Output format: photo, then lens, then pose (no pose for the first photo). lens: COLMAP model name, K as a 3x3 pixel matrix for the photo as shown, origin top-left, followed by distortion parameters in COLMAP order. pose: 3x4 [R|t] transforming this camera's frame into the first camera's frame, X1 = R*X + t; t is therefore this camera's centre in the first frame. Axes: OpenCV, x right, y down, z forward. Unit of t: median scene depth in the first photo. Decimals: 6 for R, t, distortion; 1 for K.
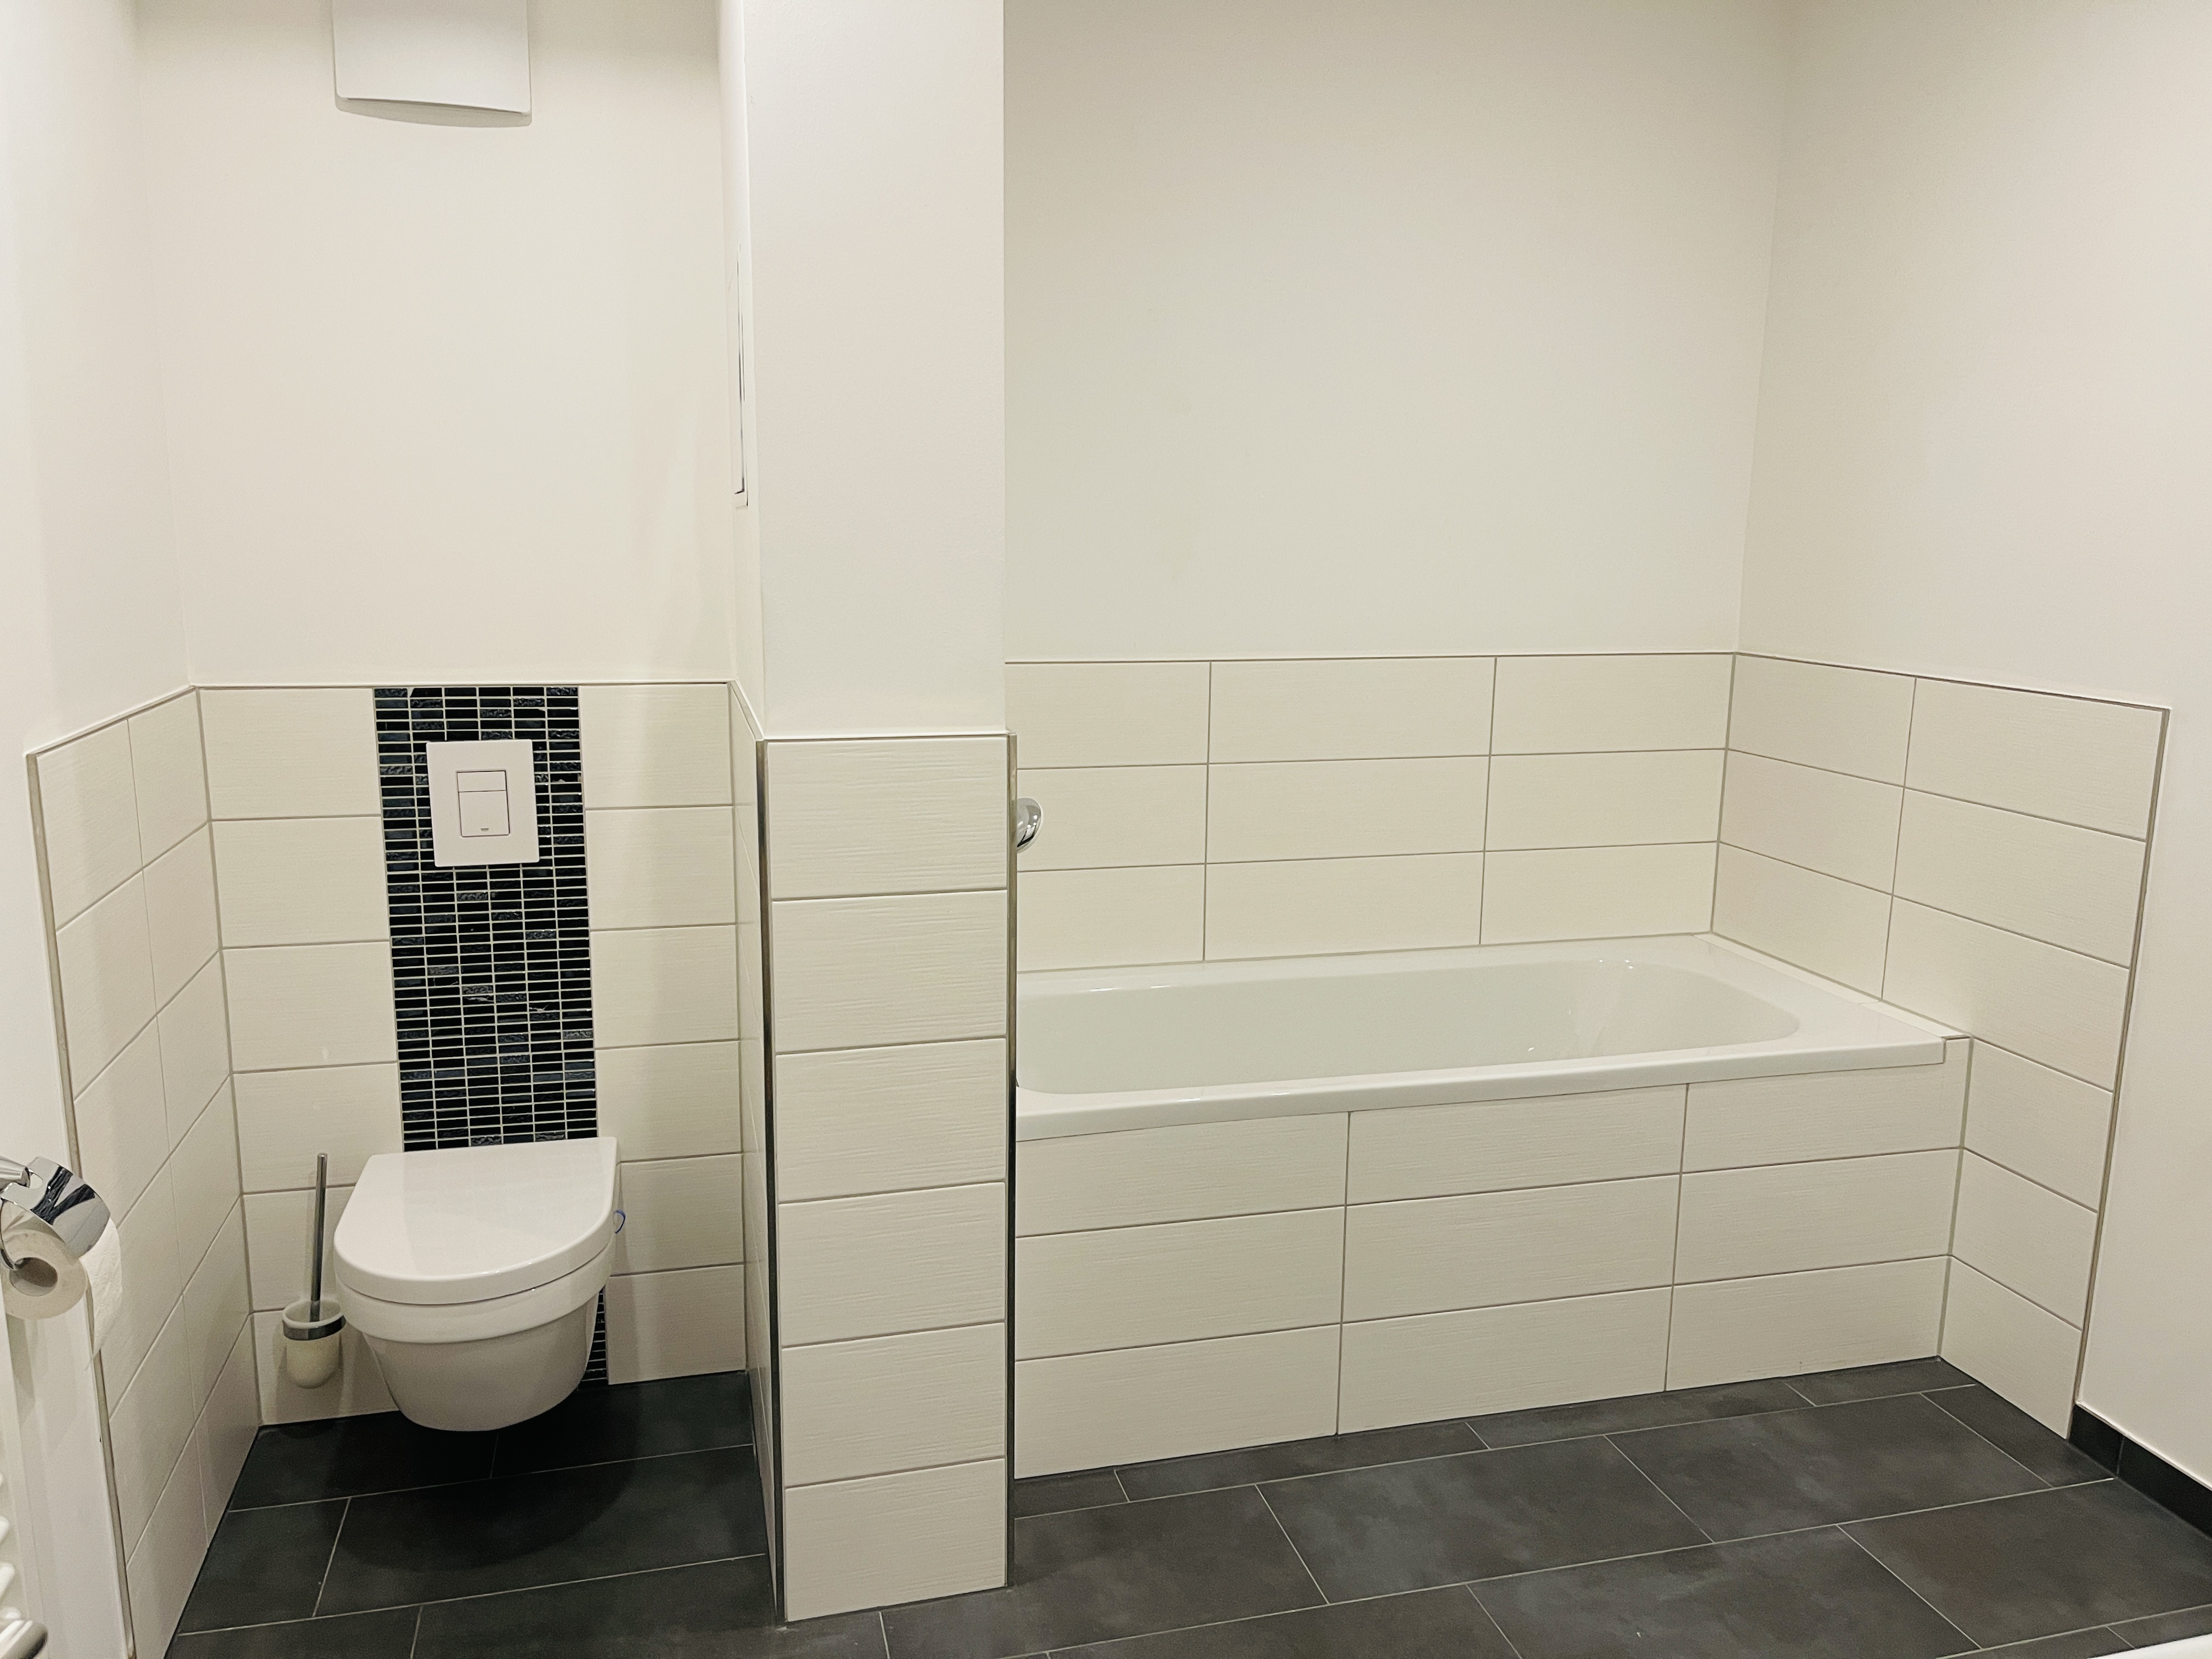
lens RADIAL K [[1668.4, 0, 1122.5], [0, 1668.4, 841.4], [0, 0, 1]] dist [0.067507, -0.082145]
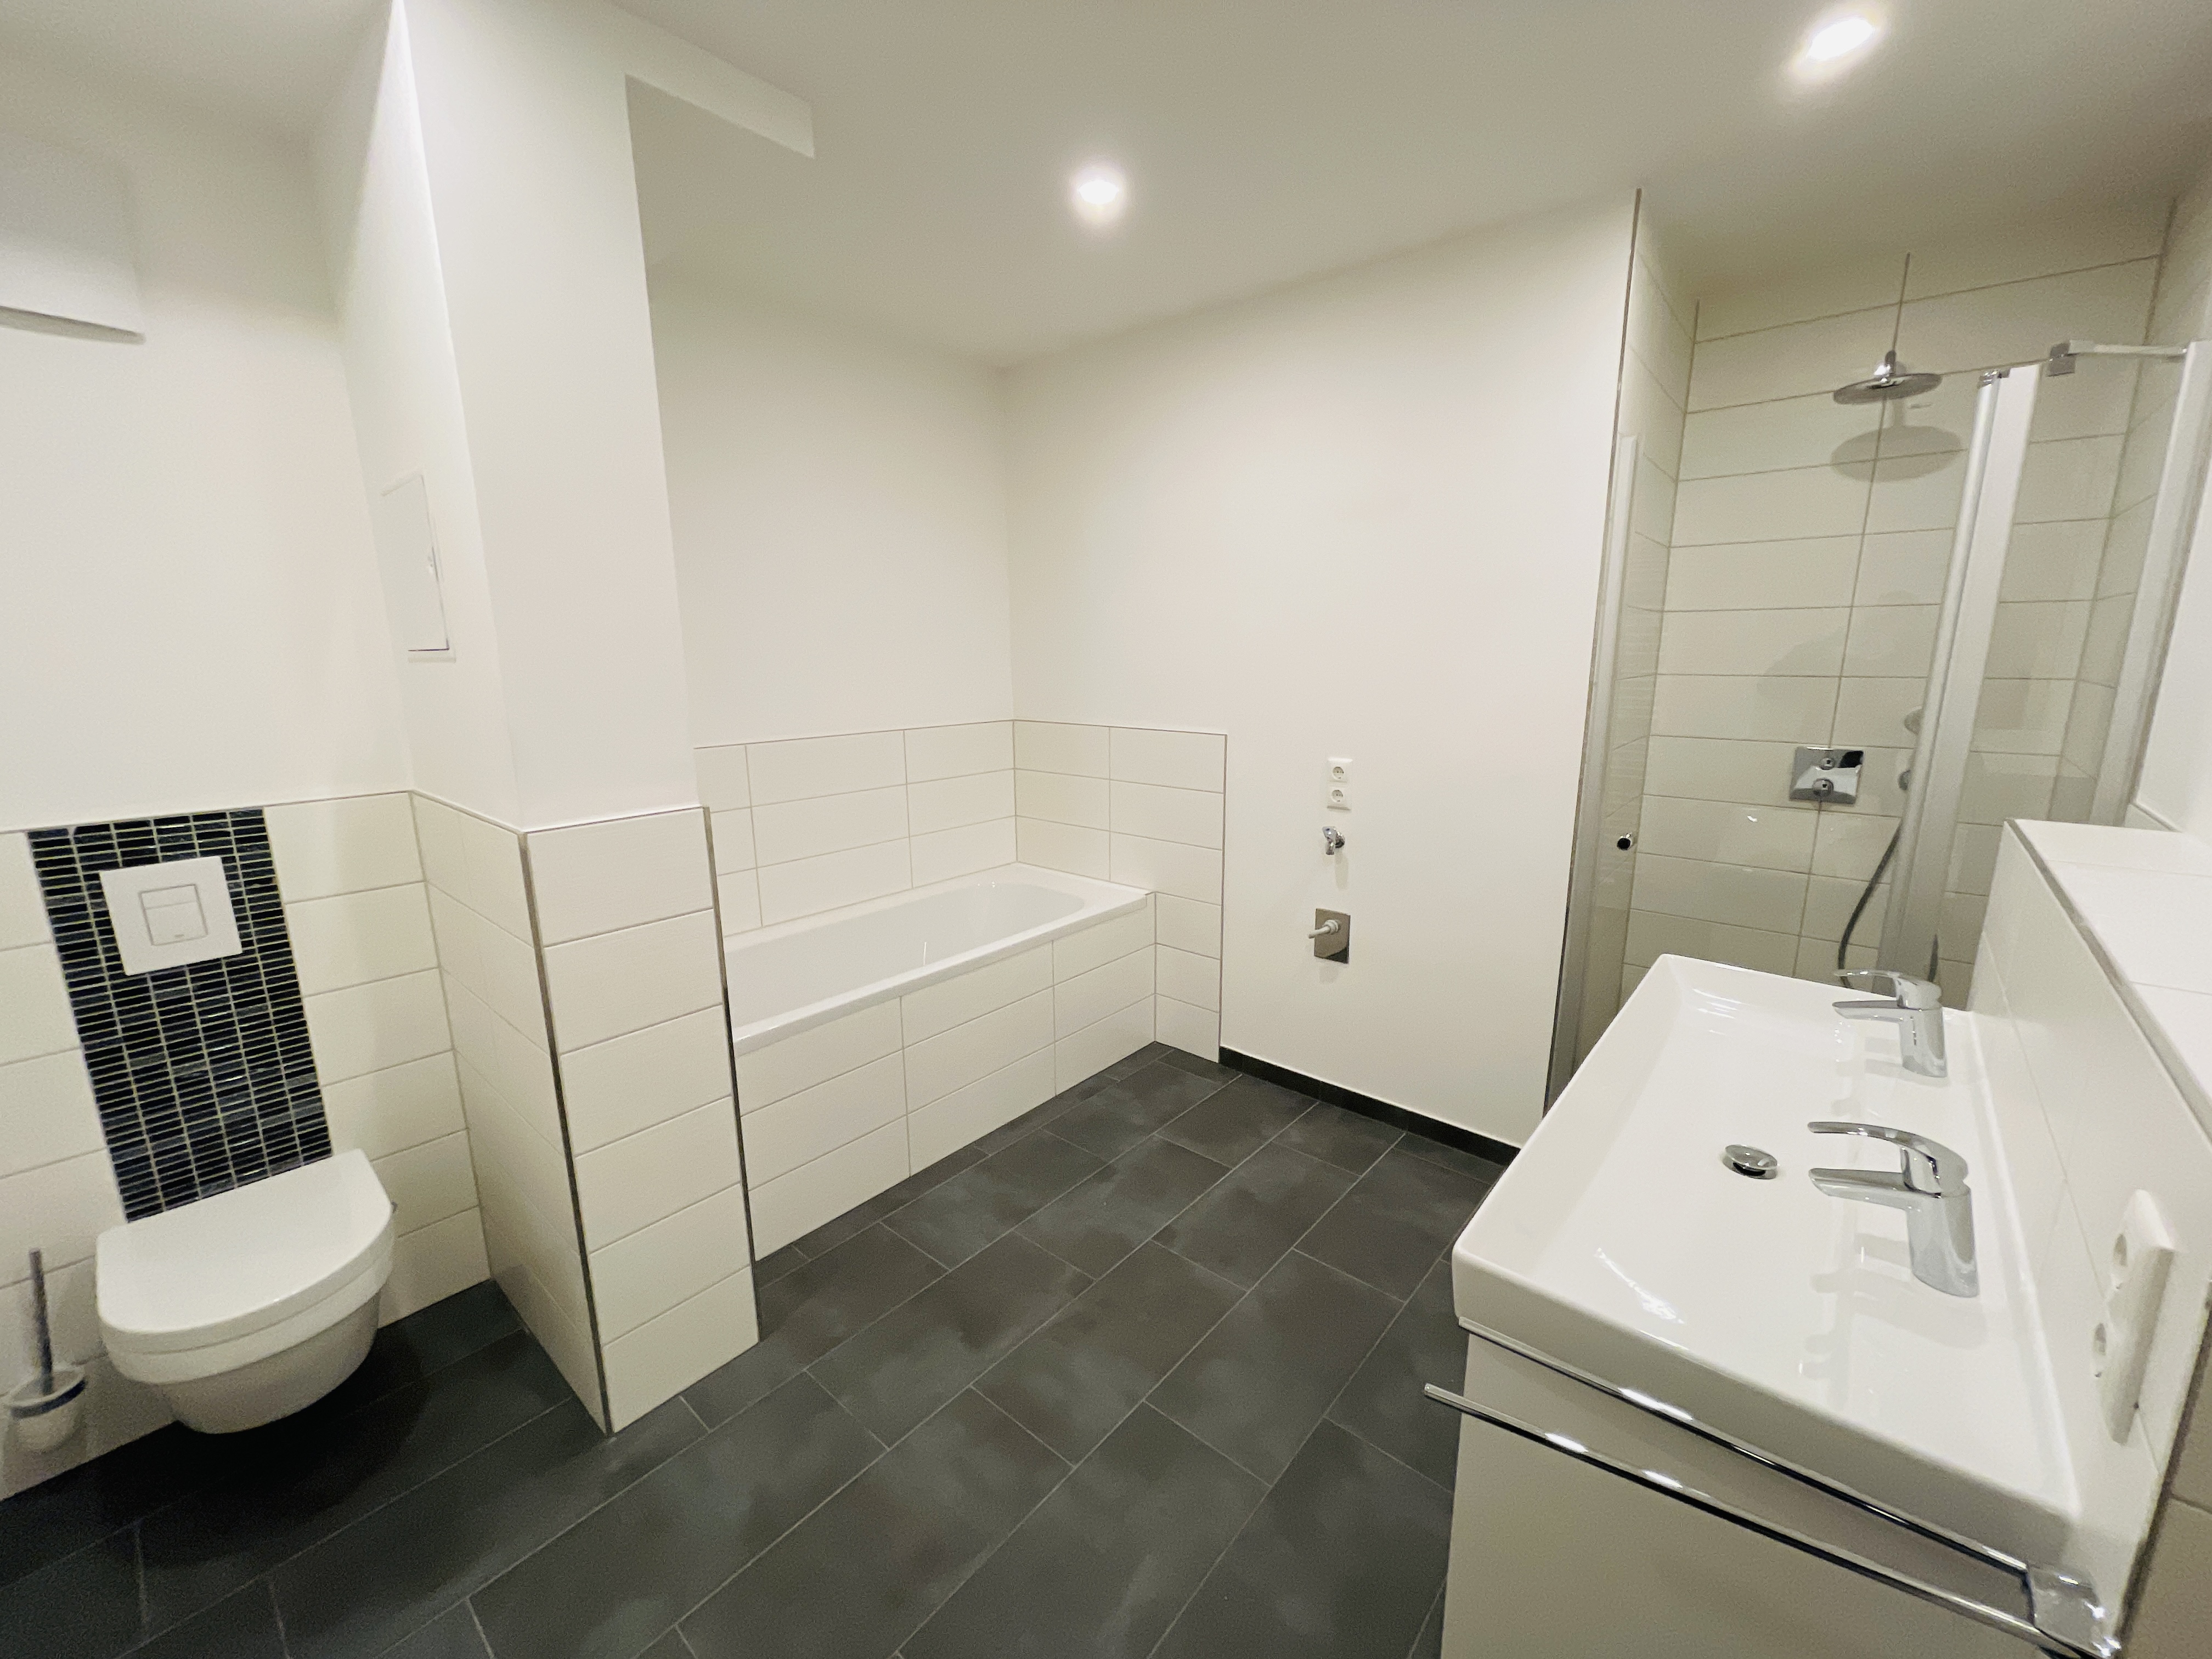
lens RADIAL K [[886.0, 0, 1135.2], [0, 886.0, 835.0], [0, 0, 1]] dist [0.008203, -0.002019]
pose [[0.823543, -0.135670, 0.550790, -0.157691], [0.124099, 0.990548, 0.058436, -0.030636], [-0.553512, 0.020228, 0.832596, 0.092427]]
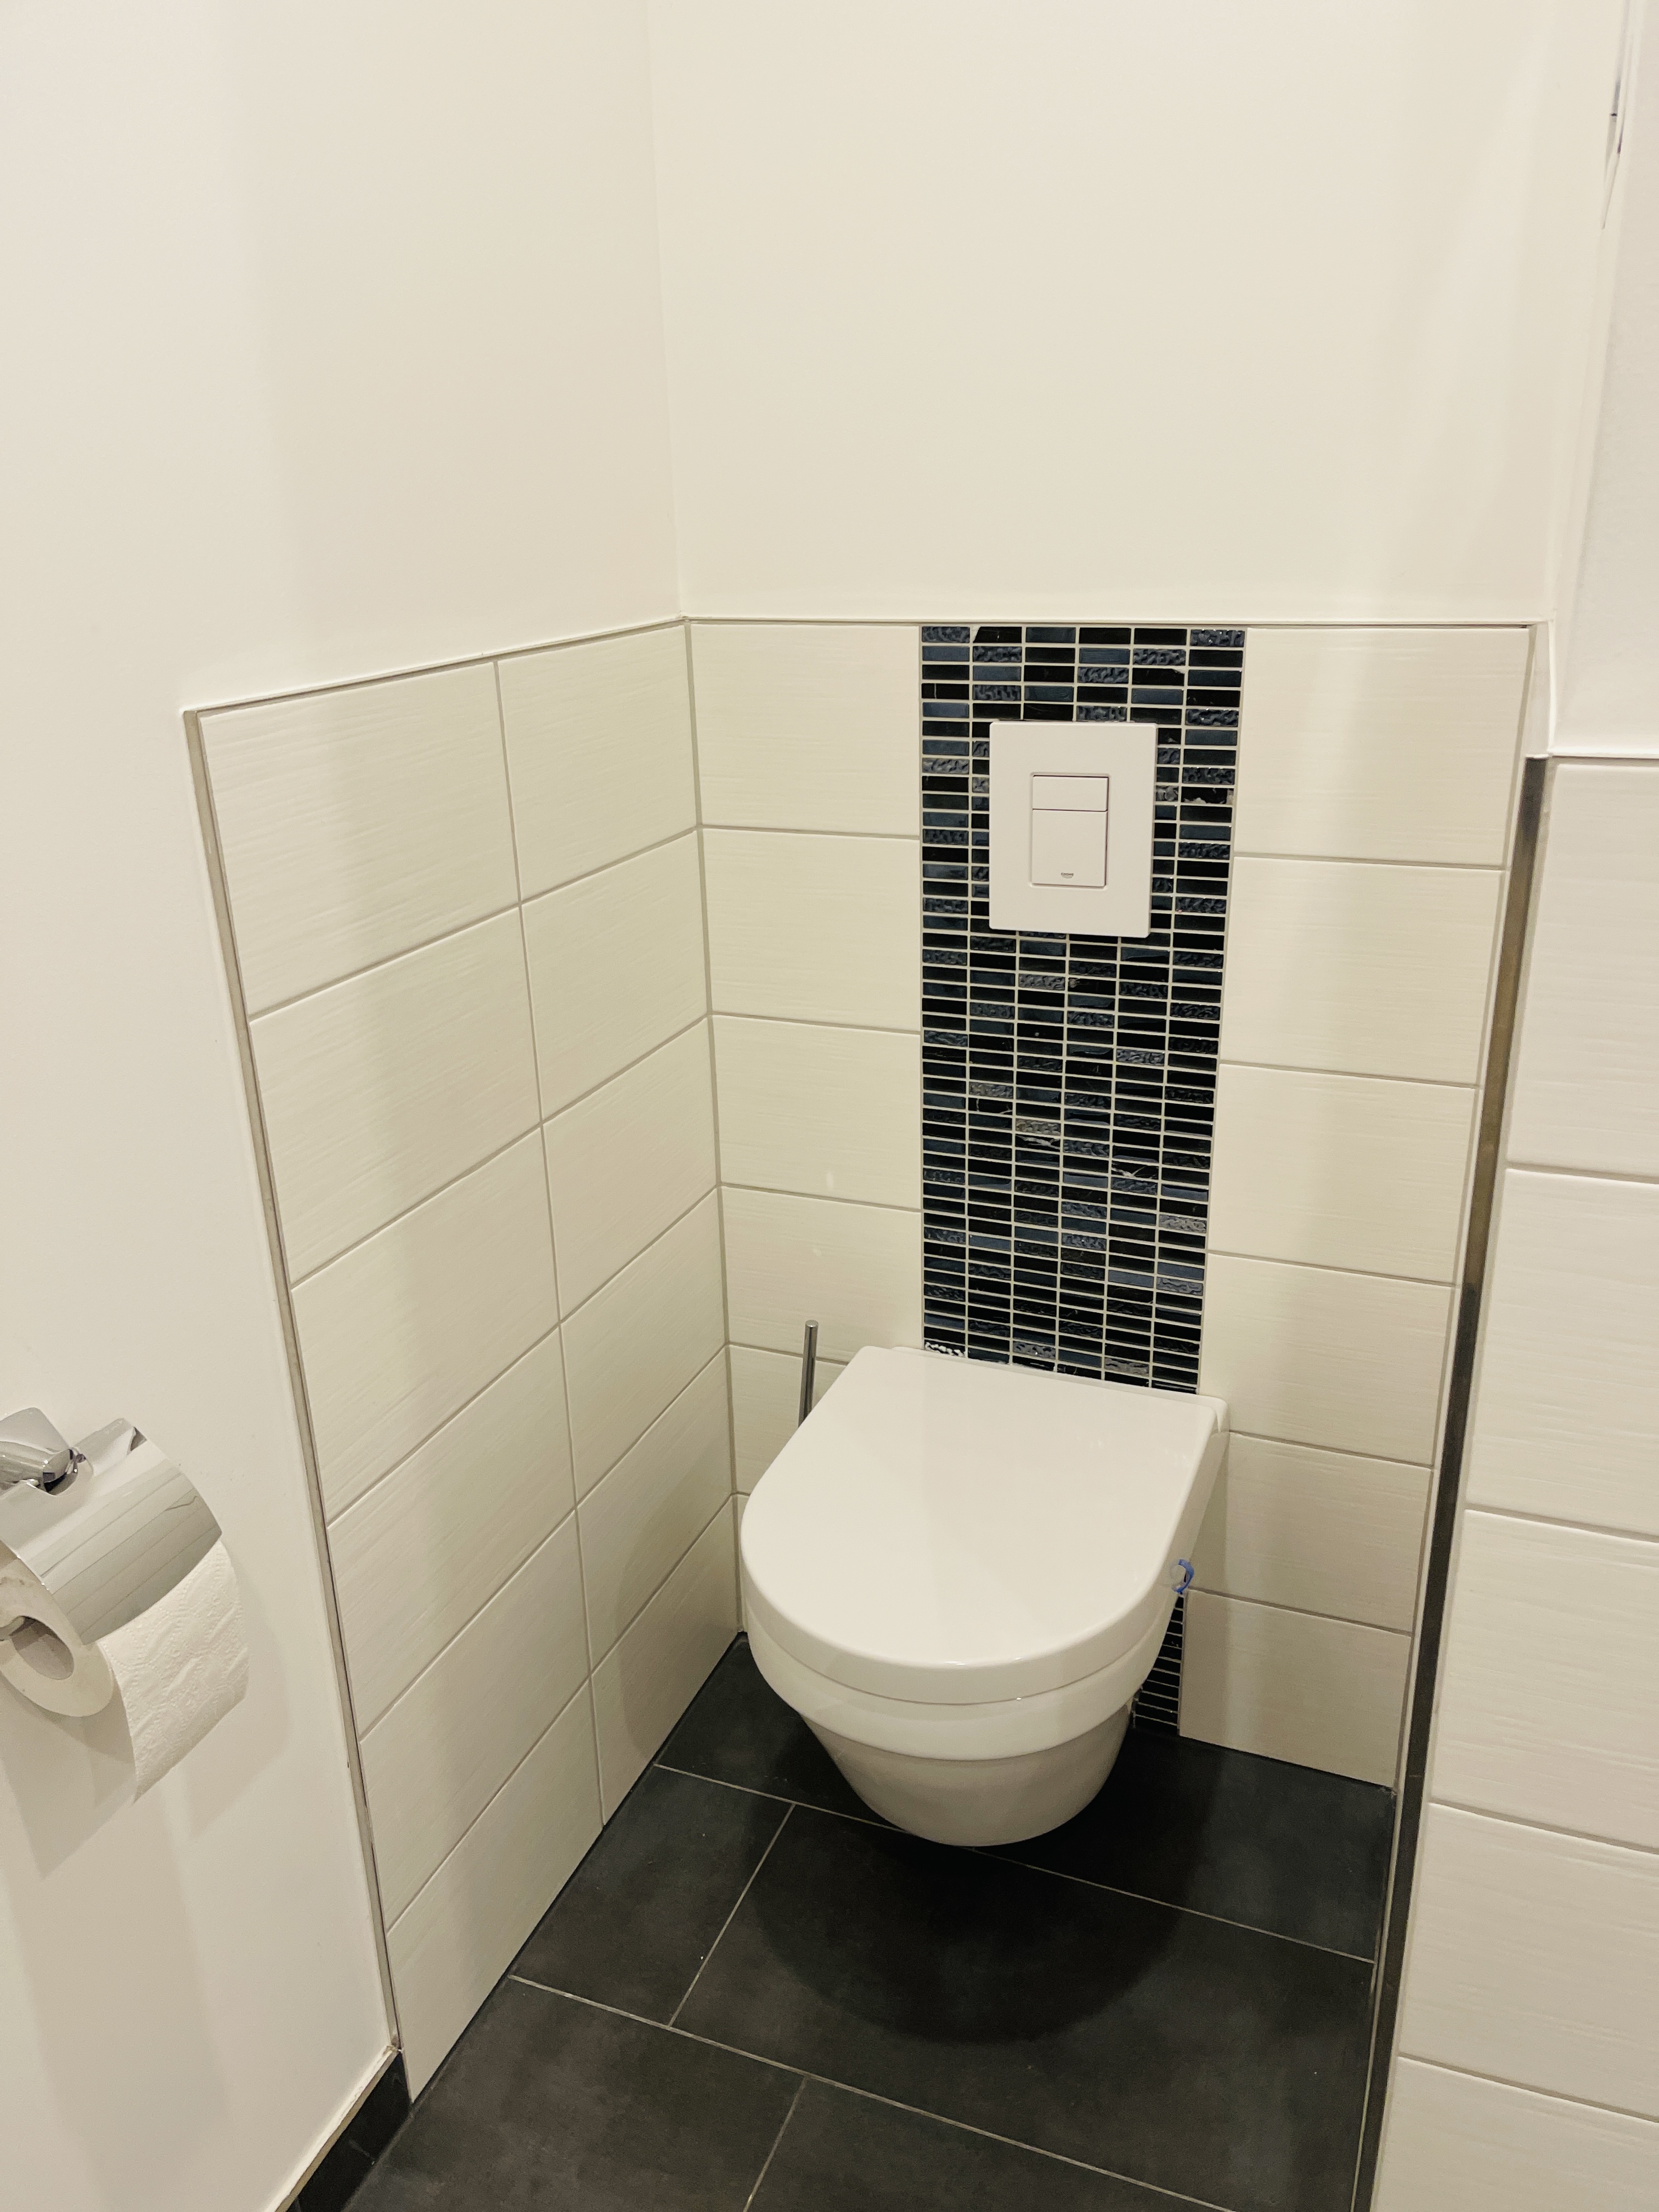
lens RADIAL K [[1668.4, 0, 848.2], [0, 1668.4, 1106.2], [0, 0, 1]] dist [0.067507, -0.082145]
pose [[0.800845, 0.181639, -0.570662, -0.086151], [-0.083685, 0.977487, 0.193690, -0.035133], [0.592996, -0.107360, 0.798016, 0.466278]]
